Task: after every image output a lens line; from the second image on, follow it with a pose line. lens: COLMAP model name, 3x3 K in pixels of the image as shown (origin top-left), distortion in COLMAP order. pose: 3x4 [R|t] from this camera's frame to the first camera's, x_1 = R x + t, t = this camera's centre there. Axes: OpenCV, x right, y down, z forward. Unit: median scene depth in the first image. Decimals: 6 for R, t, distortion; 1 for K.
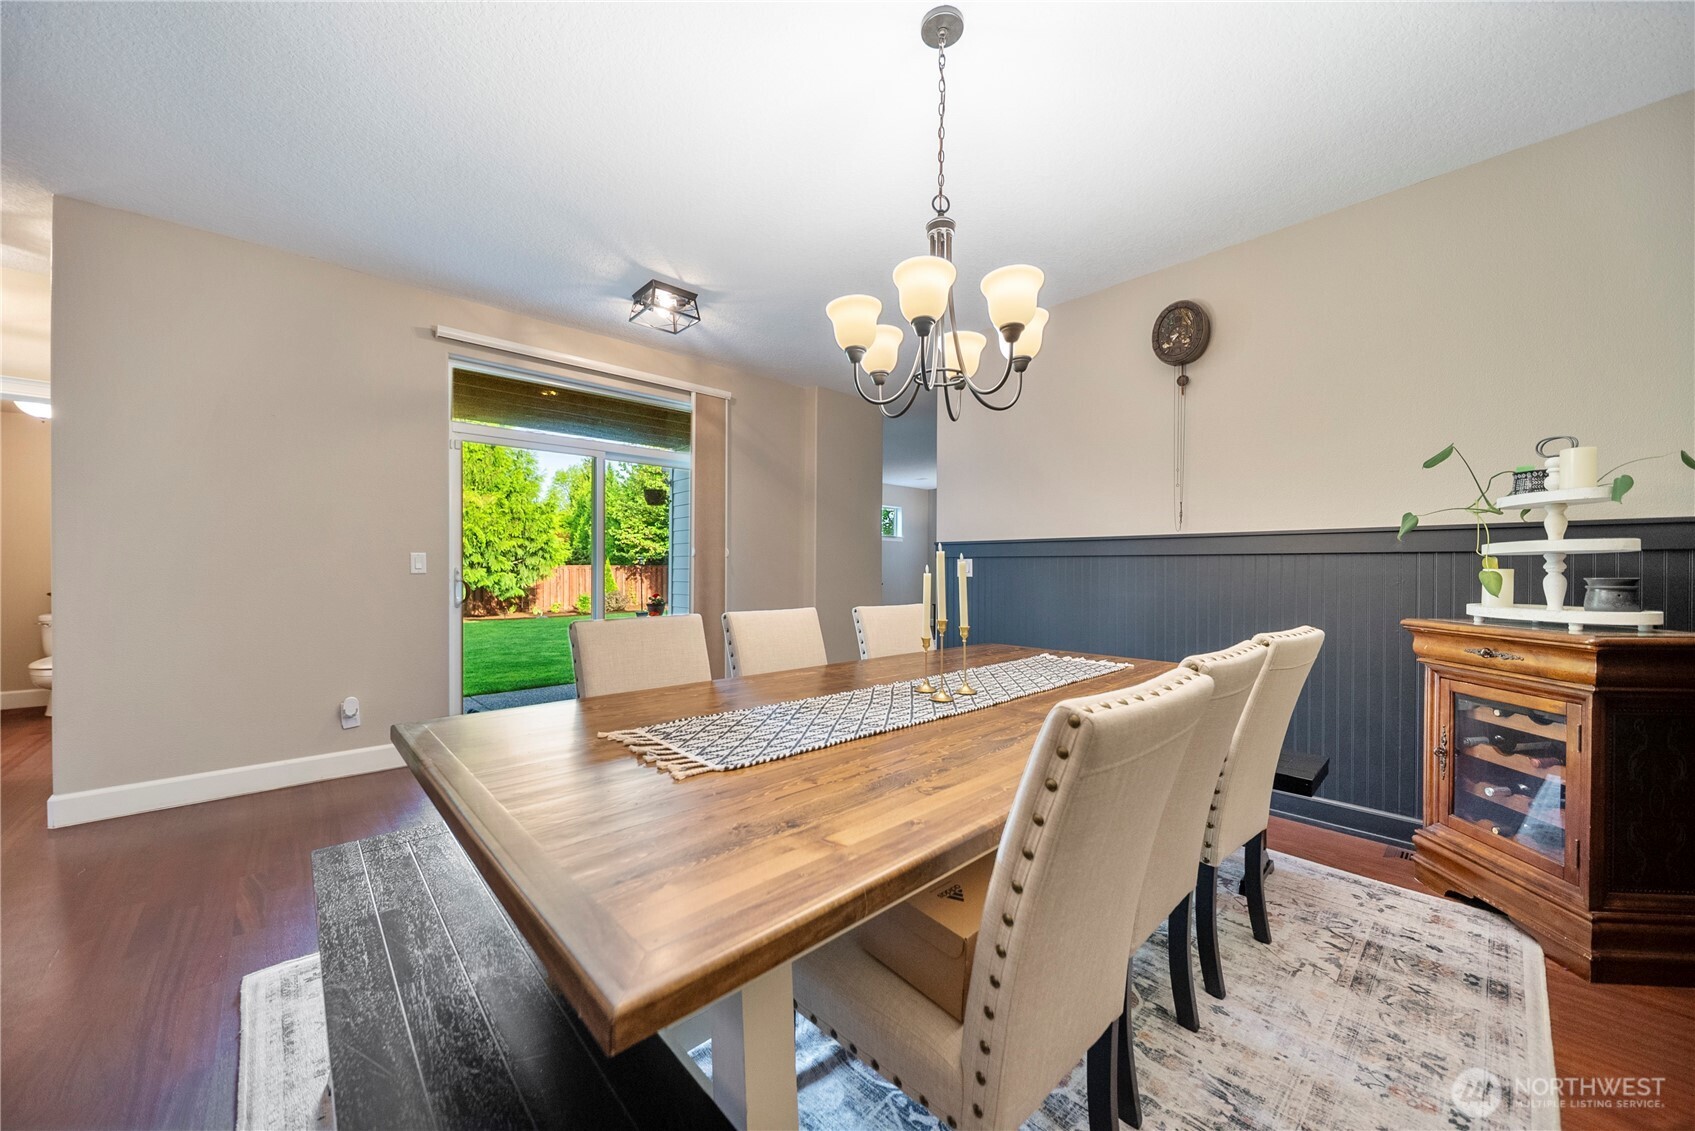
lens RADIAL K [[614.0, 0, 840.8], [0, 614.0, 569.7], [0, 0, 1]] dist [-0.001689, -0.000208]
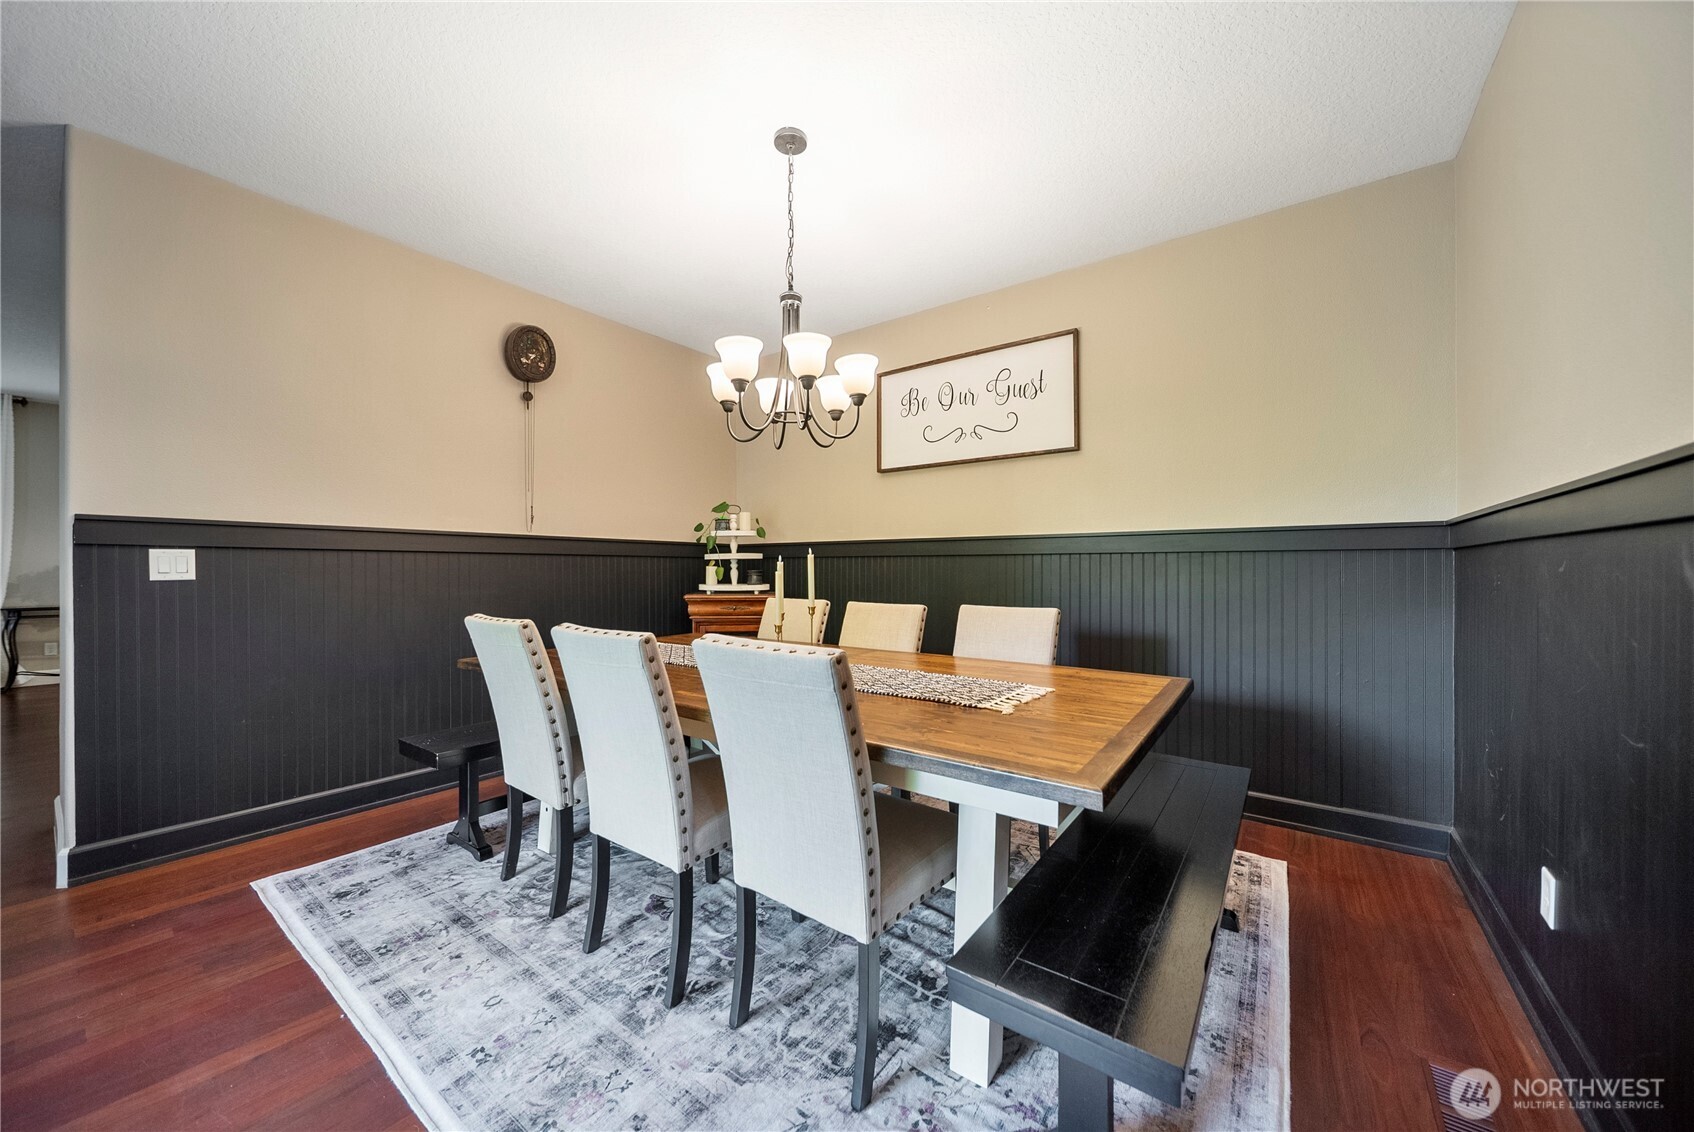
lens RADIAL K [[613.6, 0, 839.7], [0, 613.6, 567.9], [0, 0, 1]] dist [-0.001689, -0.000208]
pose [[-0.191738, -0.000994, 0.981446, -0.957913], [-0.001763, 0.999998, 0.000669, 0.001135], [-0.981445, -0.001602, -0.191740, 0.982330]]
